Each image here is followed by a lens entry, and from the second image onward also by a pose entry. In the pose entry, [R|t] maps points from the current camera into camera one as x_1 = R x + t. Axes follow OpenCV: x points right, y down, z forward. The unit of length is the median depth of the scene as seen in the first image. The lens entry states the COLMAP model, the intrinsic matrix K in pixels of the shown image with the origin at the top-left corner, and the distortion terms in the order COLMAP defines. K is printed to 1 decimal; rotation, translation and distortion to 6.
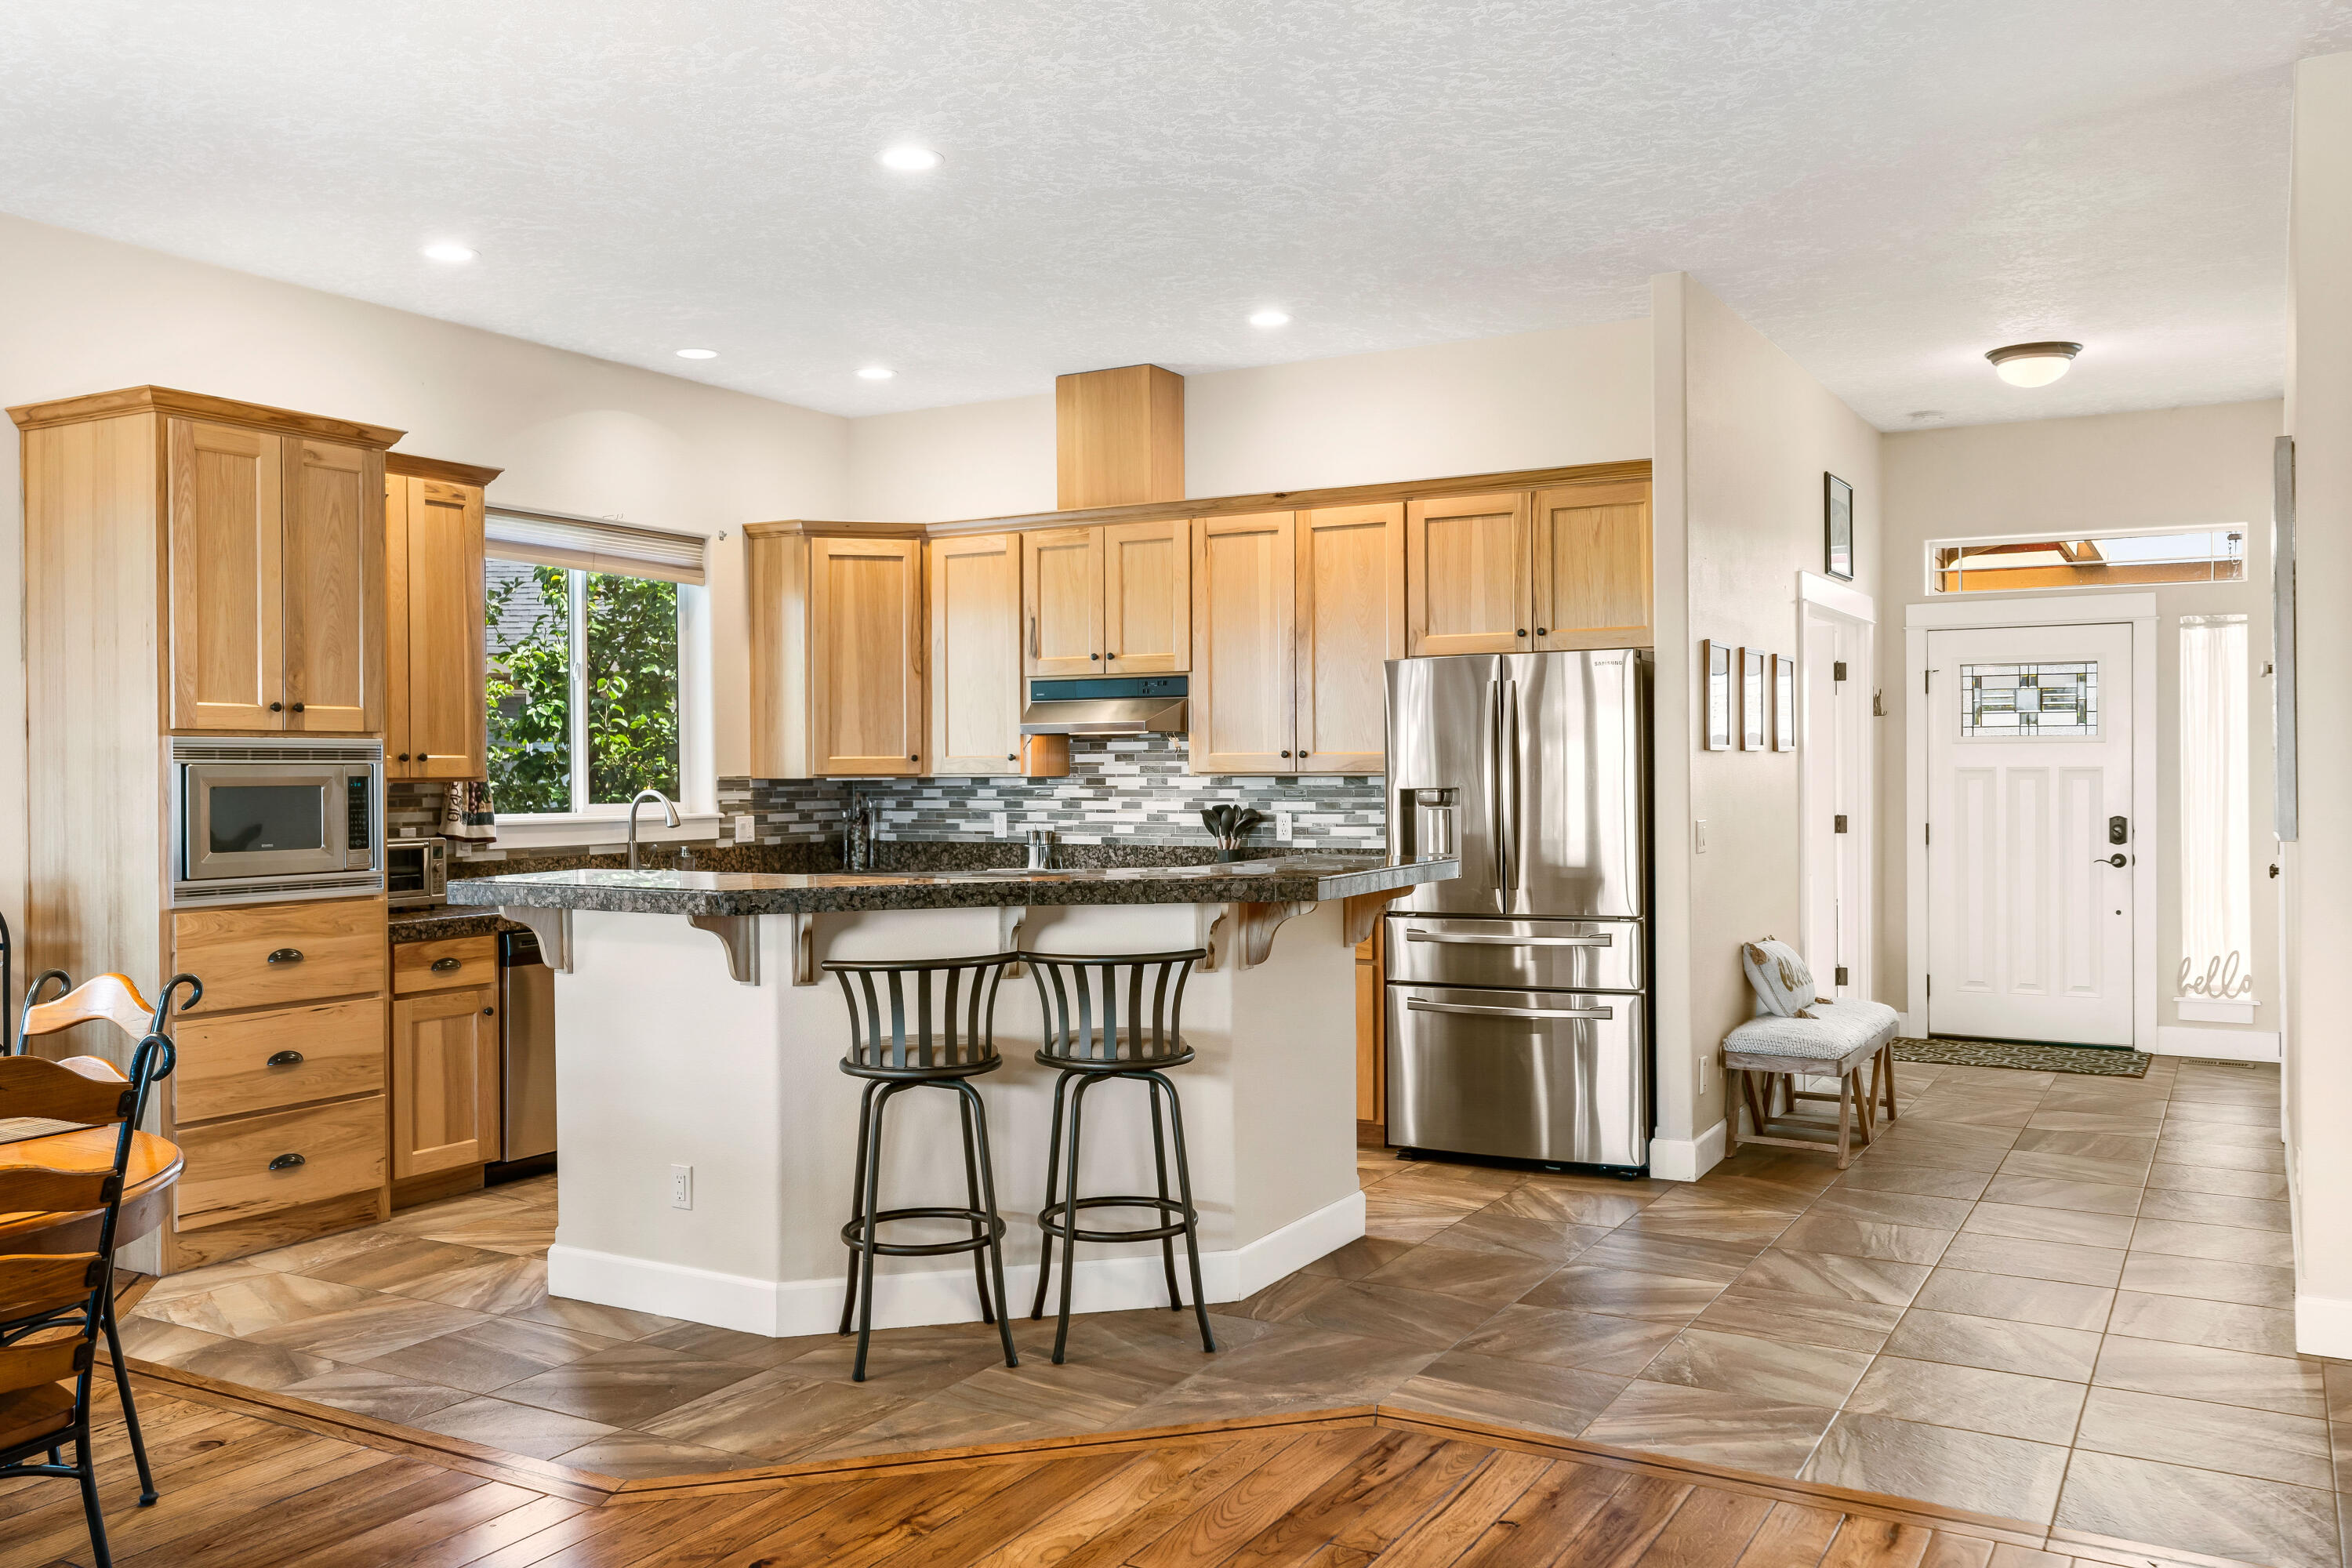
lens RADIAL K [[1936.3, 0, 1162.4], [0, 1936.3, 772.5], [0, 0, 1]] dist [-0.038359, 0.062021]
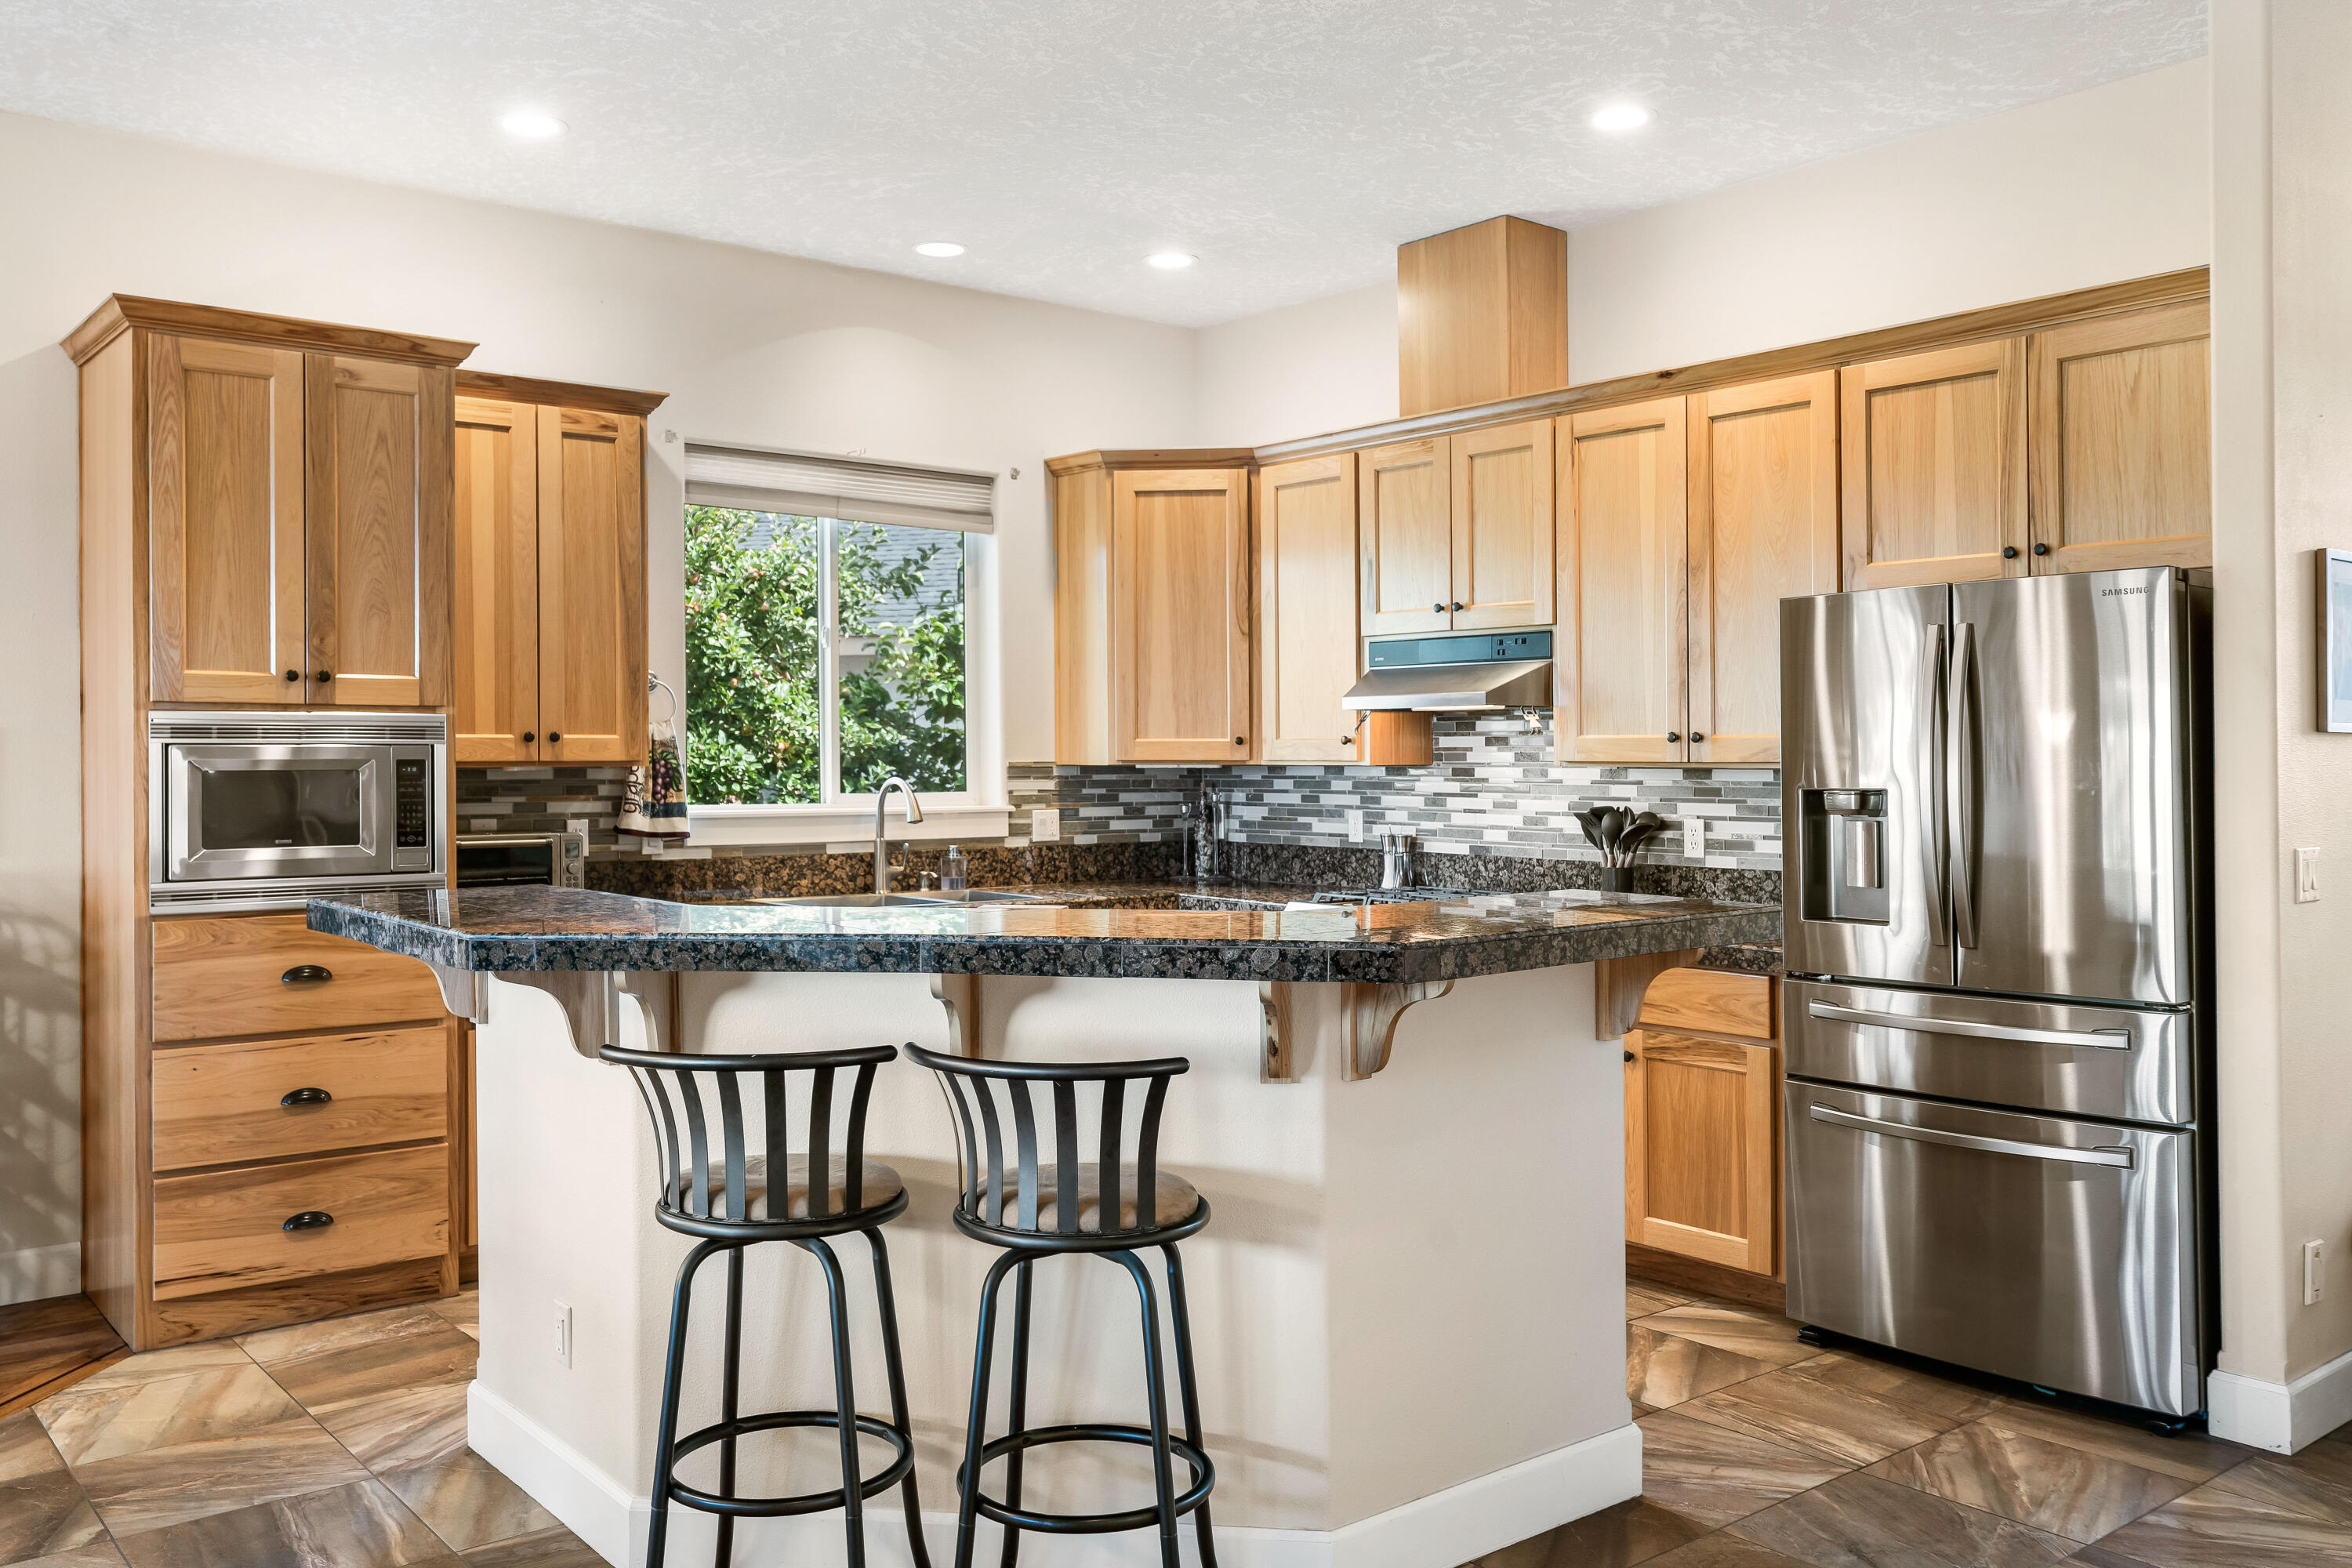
lens RADIAL K [[1936.3, 0, 1151.0], [0, 1936.3, 719.3], [0, 0, 1]] dist [-0.038359, 0.062021]
pose [[0.930116, -0.000083, -0.367267, 0.142562], [-0.006840, 0.999823, -0.017549, -0.002182], [0.367203, 0.018835, 0.929950, 0.265614]]
